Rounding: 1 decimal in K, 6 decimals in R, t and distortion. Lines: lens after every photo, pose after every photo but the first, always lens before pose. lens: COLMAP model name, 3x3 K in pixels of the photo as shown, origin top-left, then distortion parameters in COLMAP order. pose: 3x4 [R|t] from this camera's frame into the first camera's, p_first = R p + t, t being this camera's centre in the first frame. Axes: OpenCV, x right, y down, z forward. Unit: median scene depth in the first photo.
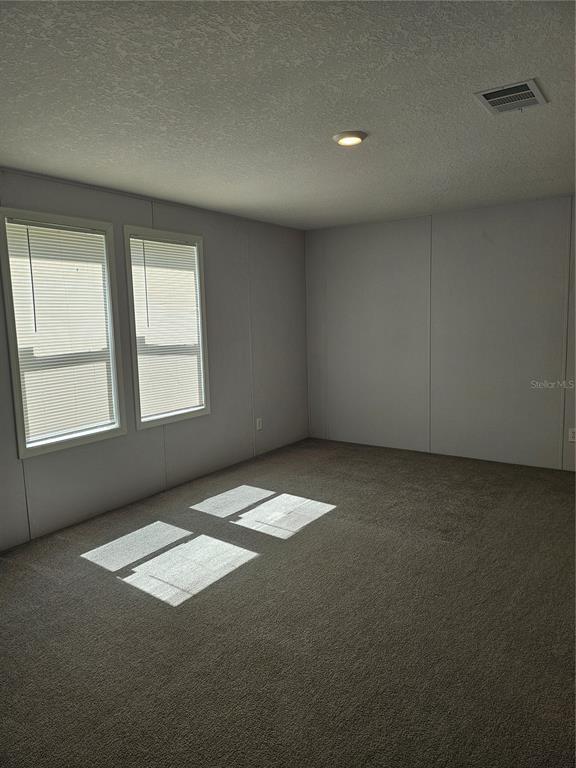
lens RADIAL K [[547.9, 0, 292.0], [0, 547.9, 380.5], [0, 0, 1]] dist [0.070116, -0.086316]
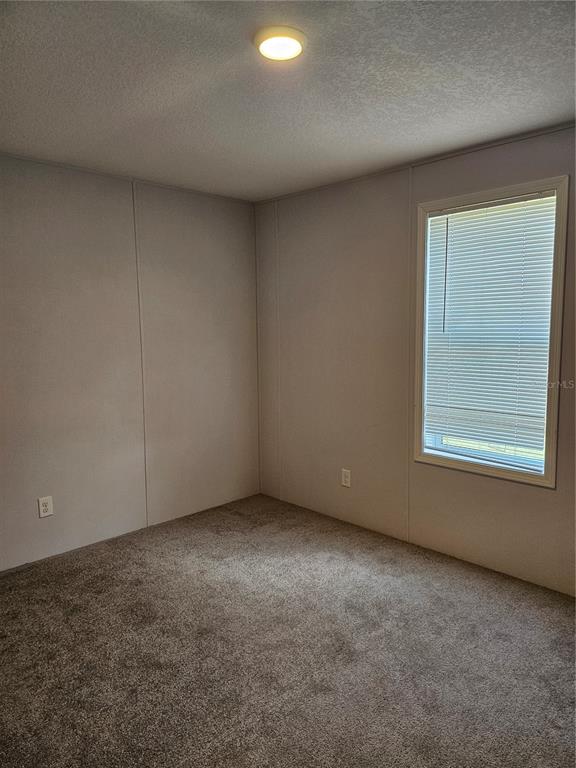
lens RADIAL K [[547.9, 0, 292.0], [0, 547.9, 380.5], [0, 0, 1]] dist [0.070116, -0.086316]
pose [[-0.199766, 0.100573, -0.974668, 0.476422], [-0.108133, 0.986380, 0.123944, -0.094660], [0.973859, 0.130153, -0.186170, 0.939107]]
